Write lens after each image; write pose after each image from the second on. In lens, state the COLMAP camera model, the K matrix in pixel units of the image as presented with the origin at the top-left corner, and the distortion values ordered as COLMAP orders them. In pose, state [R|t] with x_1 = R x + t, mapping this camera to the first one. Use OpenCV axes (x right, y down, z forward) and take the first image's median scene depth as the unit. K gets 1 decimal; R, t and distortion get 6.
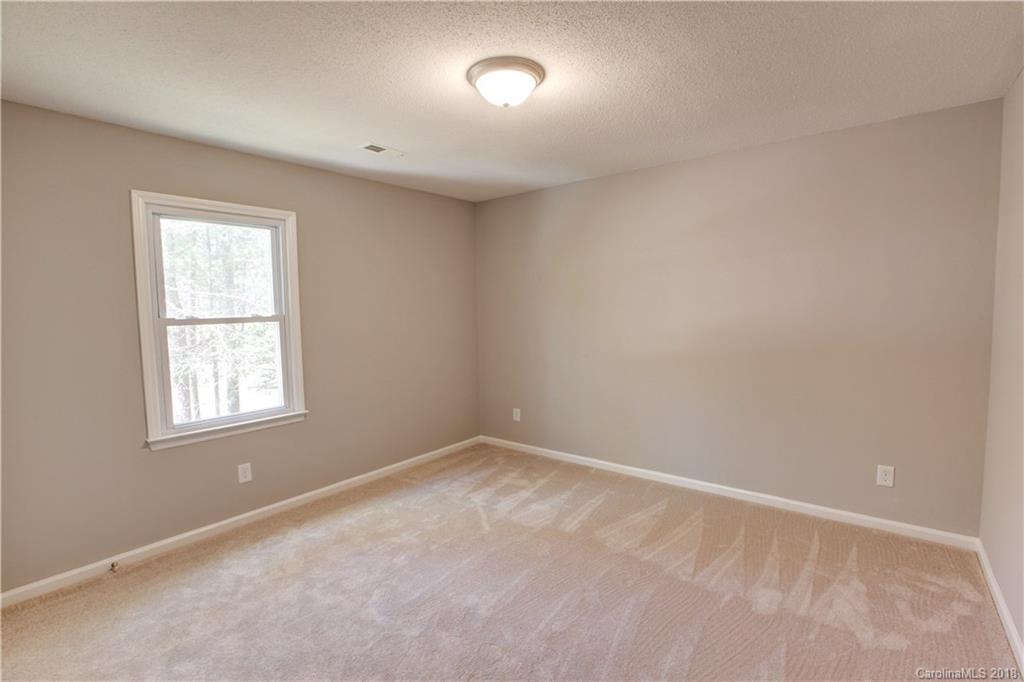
lens RADIAL K [[466.5, 0, 516.4], [0, 466.5, 342.0], [0, 0, 1]] dist [-0.051929, 0.018590]
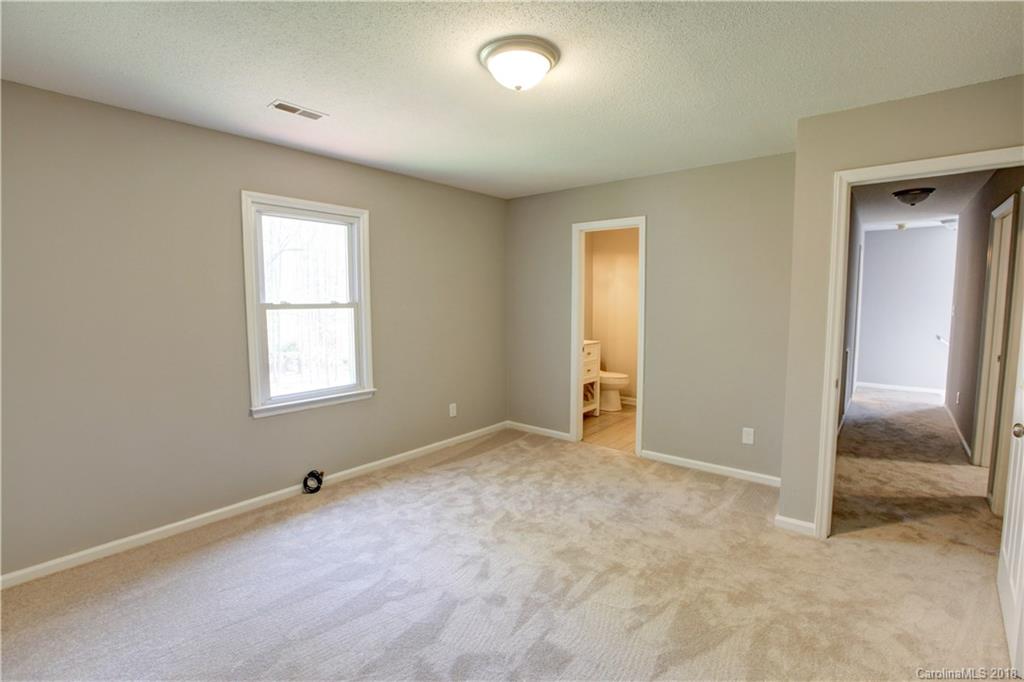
lens RADIAL K [[466.5, 0, 516.4], [0, 466.5, 342.0], [0, 0, 1]] dist [-0.051929, 0.018590]
pose [[0.999688, 0.020306, -0.014521, -0.103032], [-0.020081, 0.999679, 0.015477, 0.012468], [0.014831, -0.015181, 0.999775, -0.121928]]
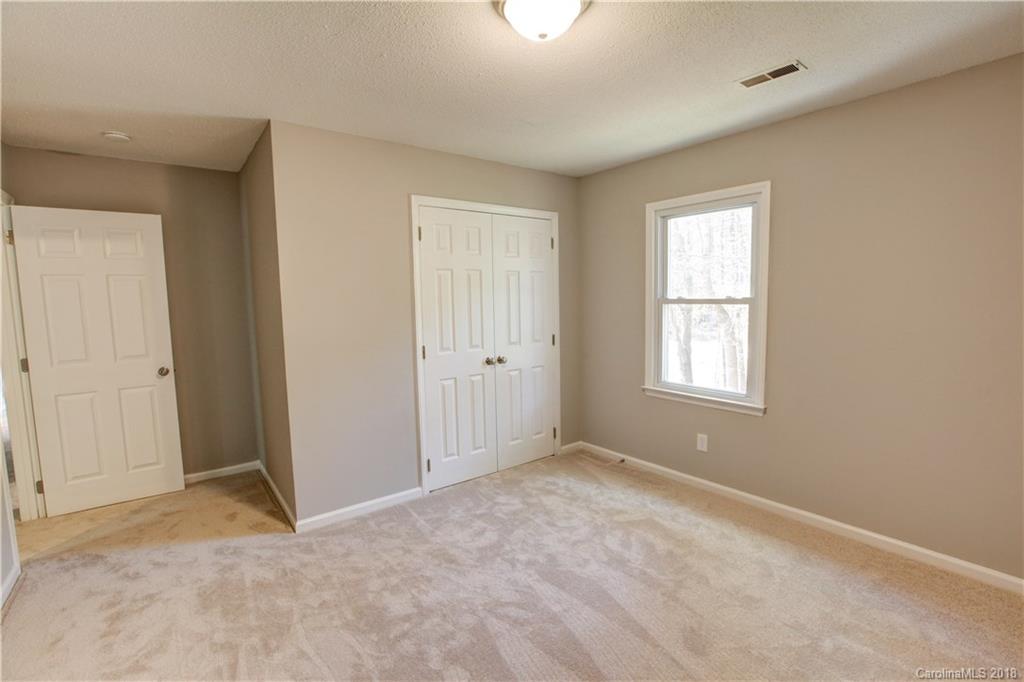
lens RADIAL K [[466.5, 0, 516.4], [0, 466.5, 342.0], [0, 0, 1]] dist [-0.051929, 0.018590]
pose [[-0.235720, 0.113084, -0.965219, 0.518697], [-0.054683, 0.990090, 0.129353, -0.064918], [0.970281, 0.083272, -0.227200, 0.769428]]
